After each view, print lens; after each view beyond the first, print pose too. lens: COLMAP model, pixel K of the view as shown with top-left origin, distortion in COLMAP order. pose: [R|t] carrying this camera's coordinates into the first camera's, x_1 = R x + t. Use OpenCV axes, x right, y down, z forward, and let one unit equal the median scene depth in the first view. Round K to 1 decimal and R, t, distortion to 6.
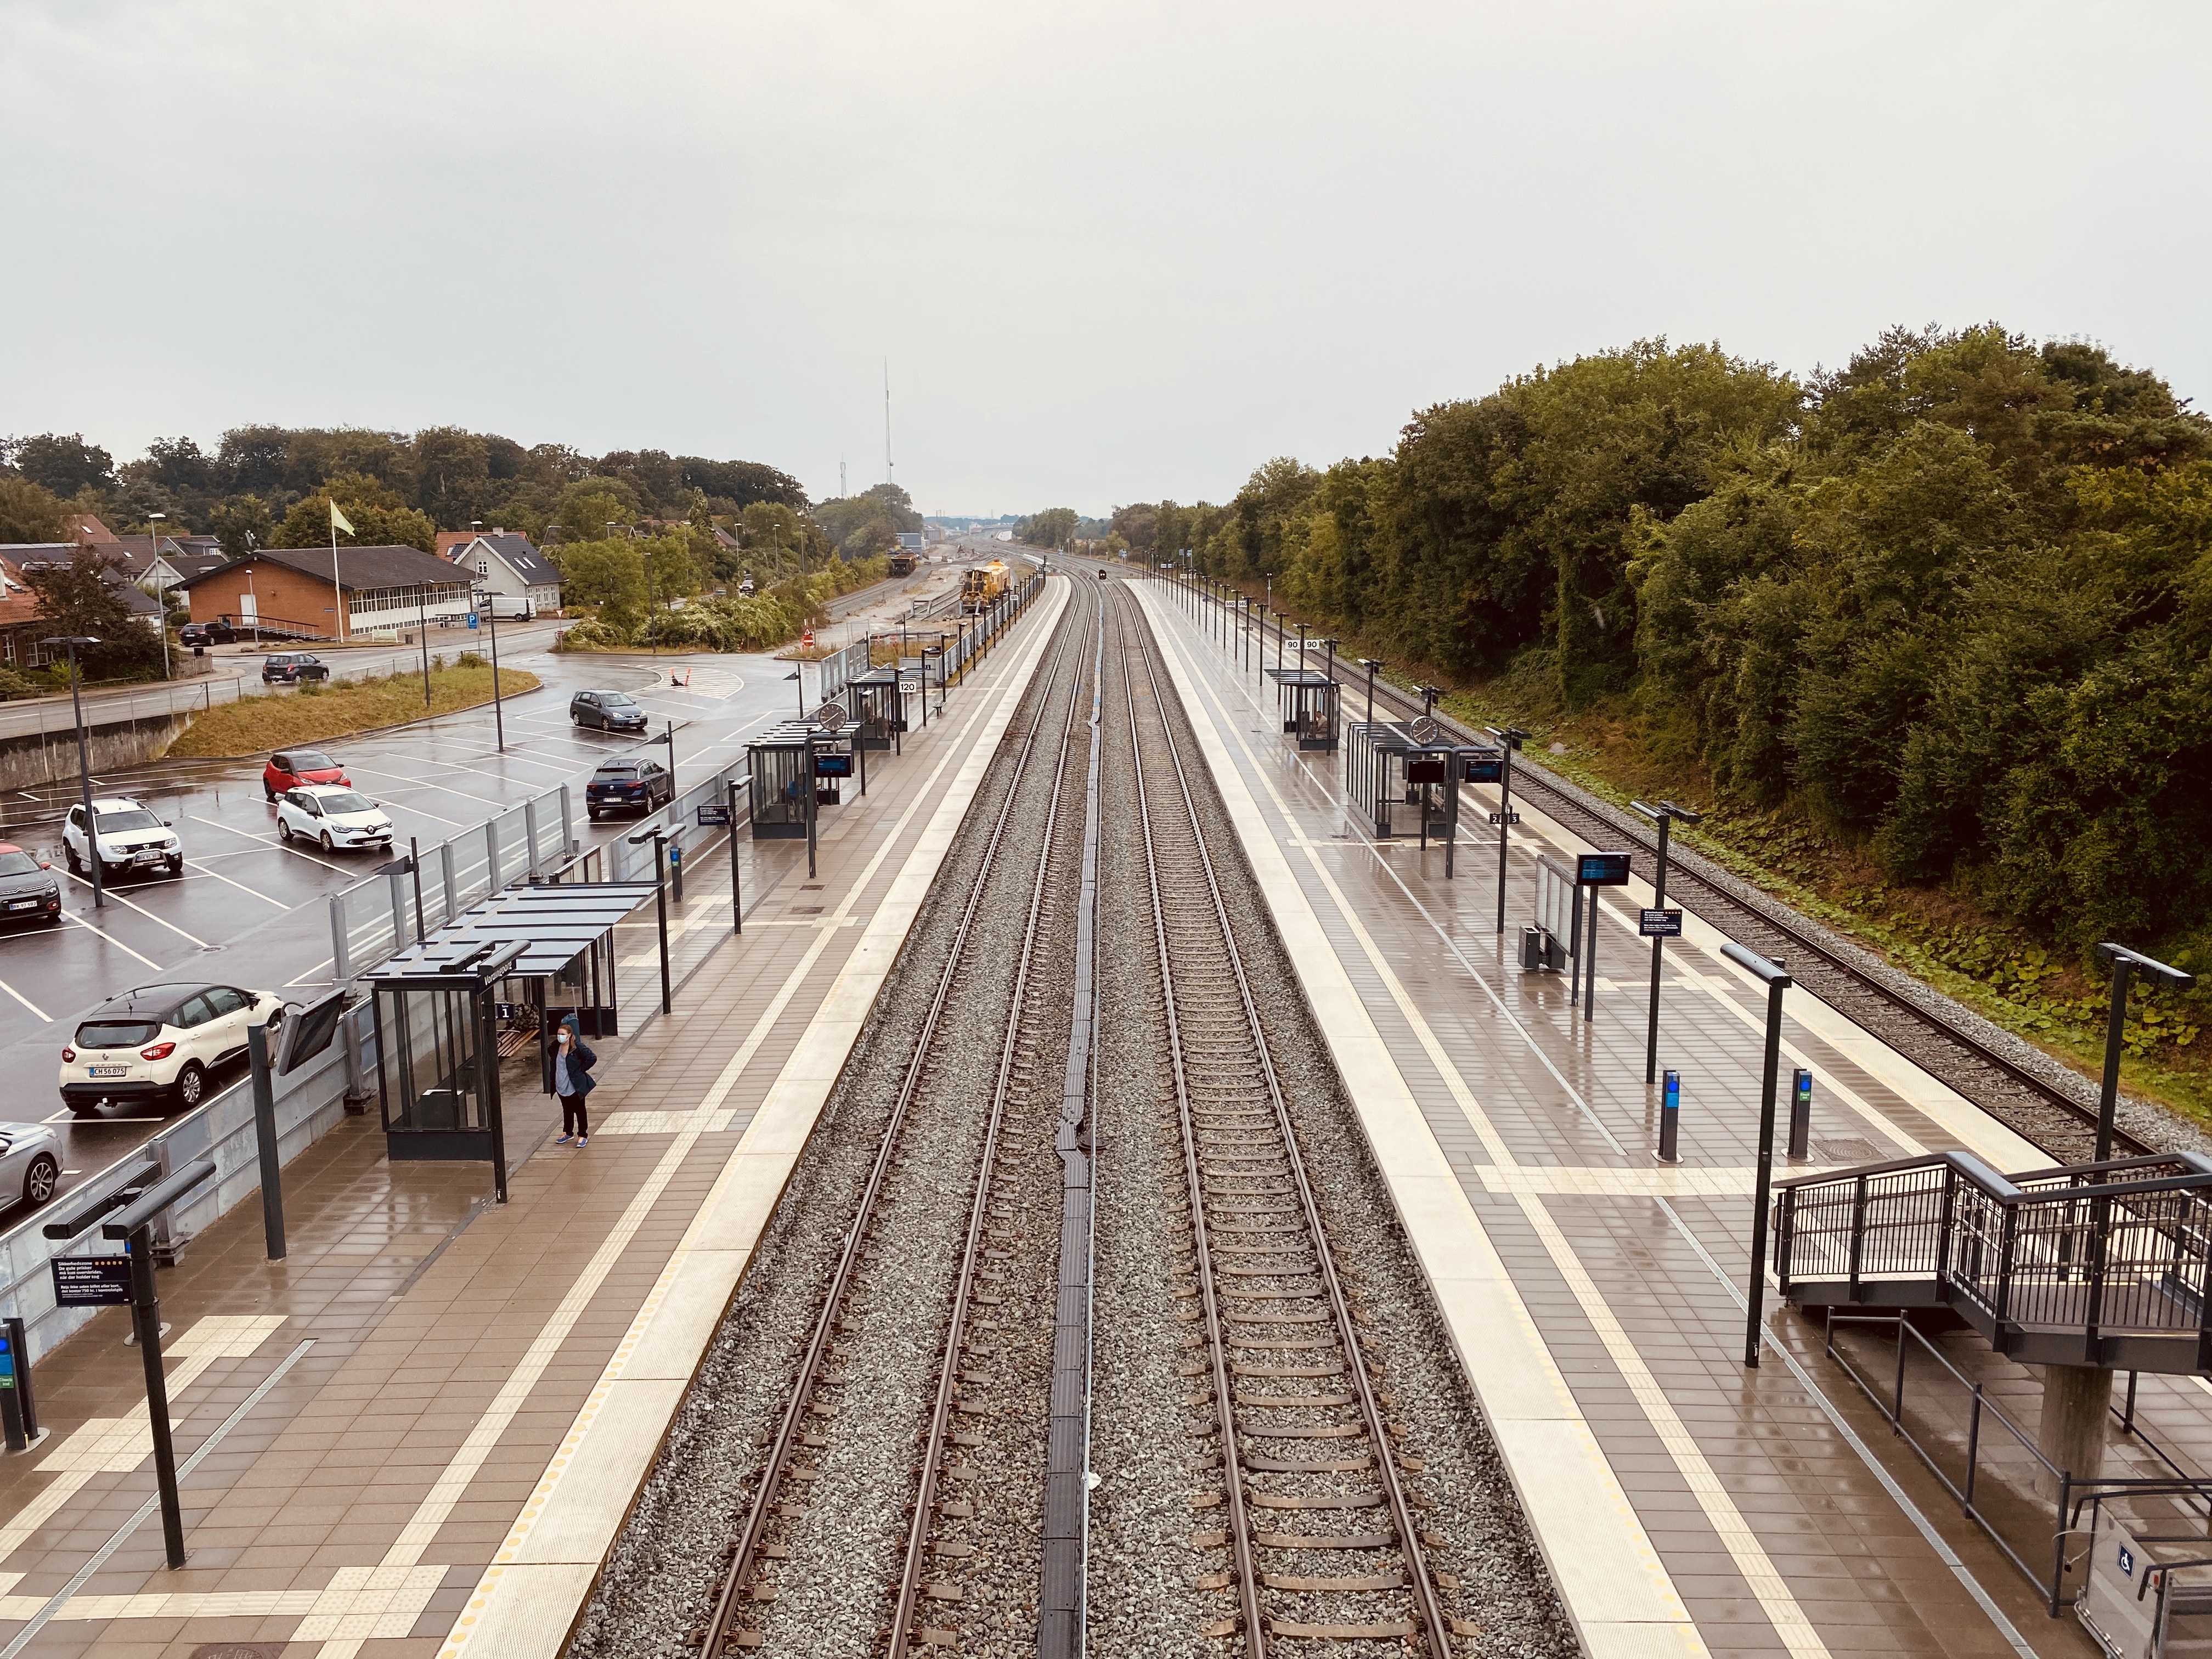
lens RADIAL K [[1684.6, 0, 1097.1], [0, 1684.6, 836.8], [0, 0, 1]] dist [0.042411, -0.029648]
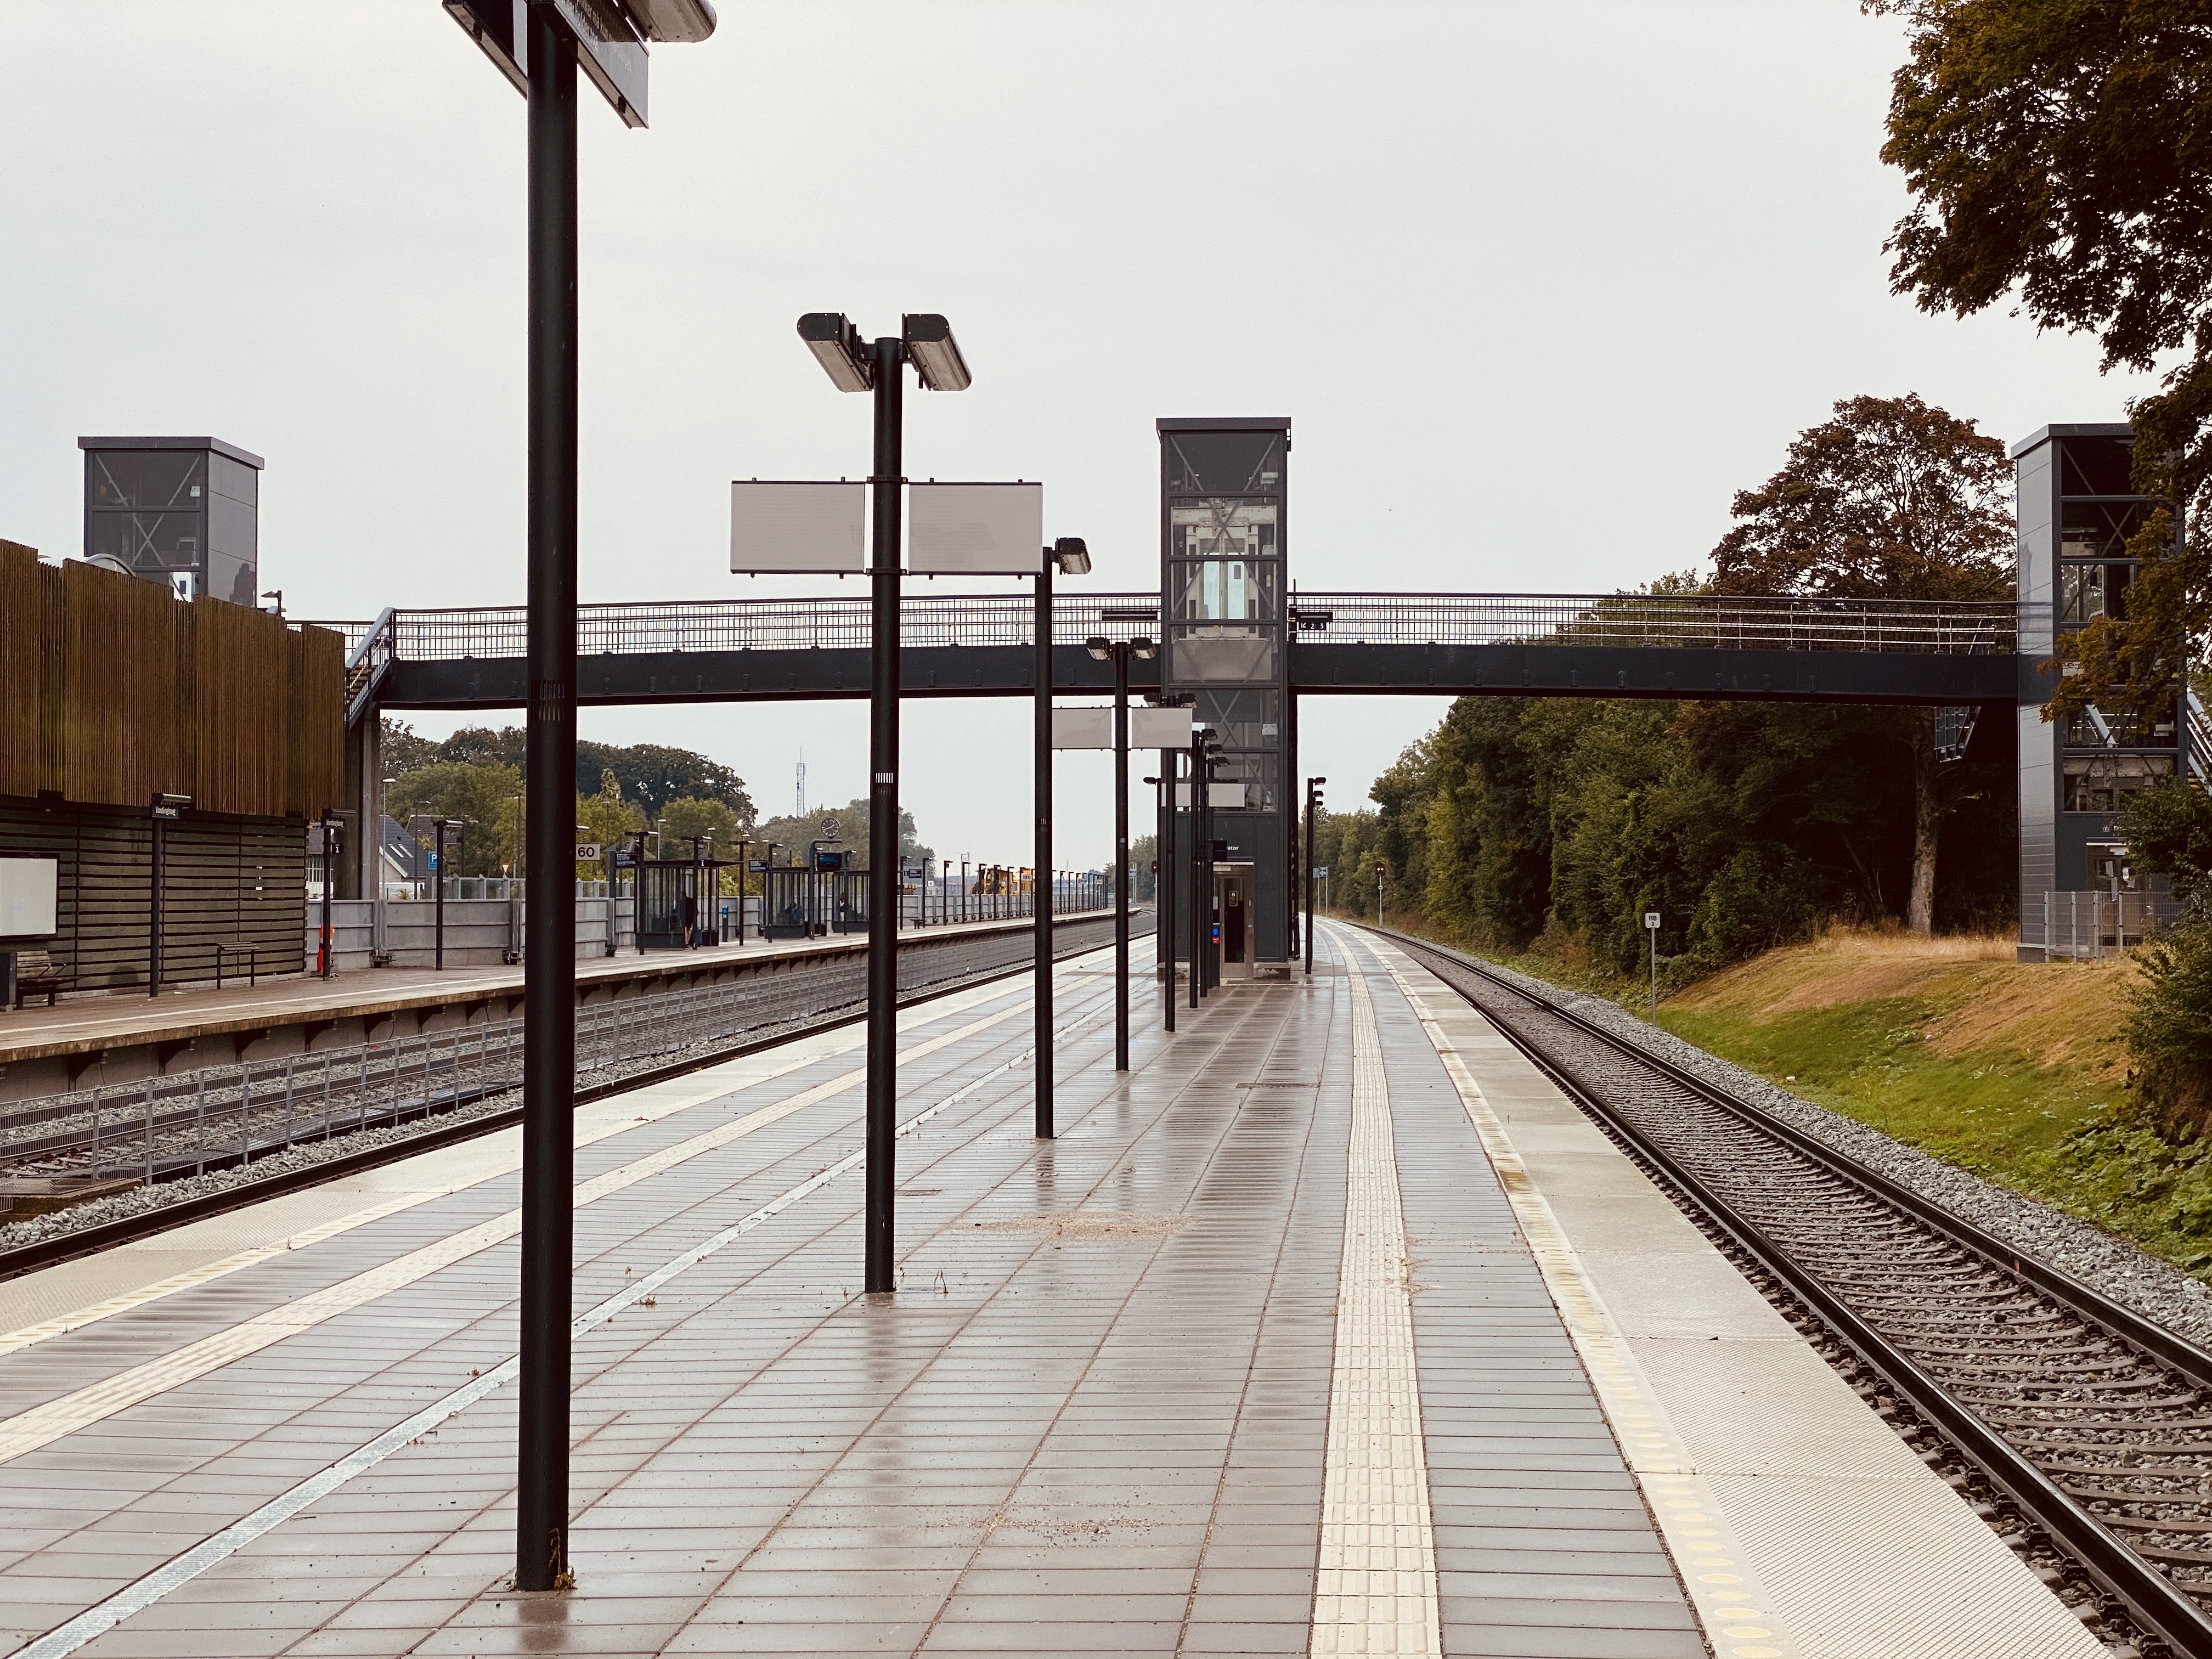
lens RADIAL K [[3279.8, 0, 1110.5], [0, 3279.8, 828.5], [0, 0, 1]] dist [0.031874, 0.000000]
pose [[0.998779, 0.002886, -0.049327, 0.039077], [-0.012797, 0.979340, -0.201816, 0.087825], [0.047726, 0.202200, 0.978181, -0.311973]]
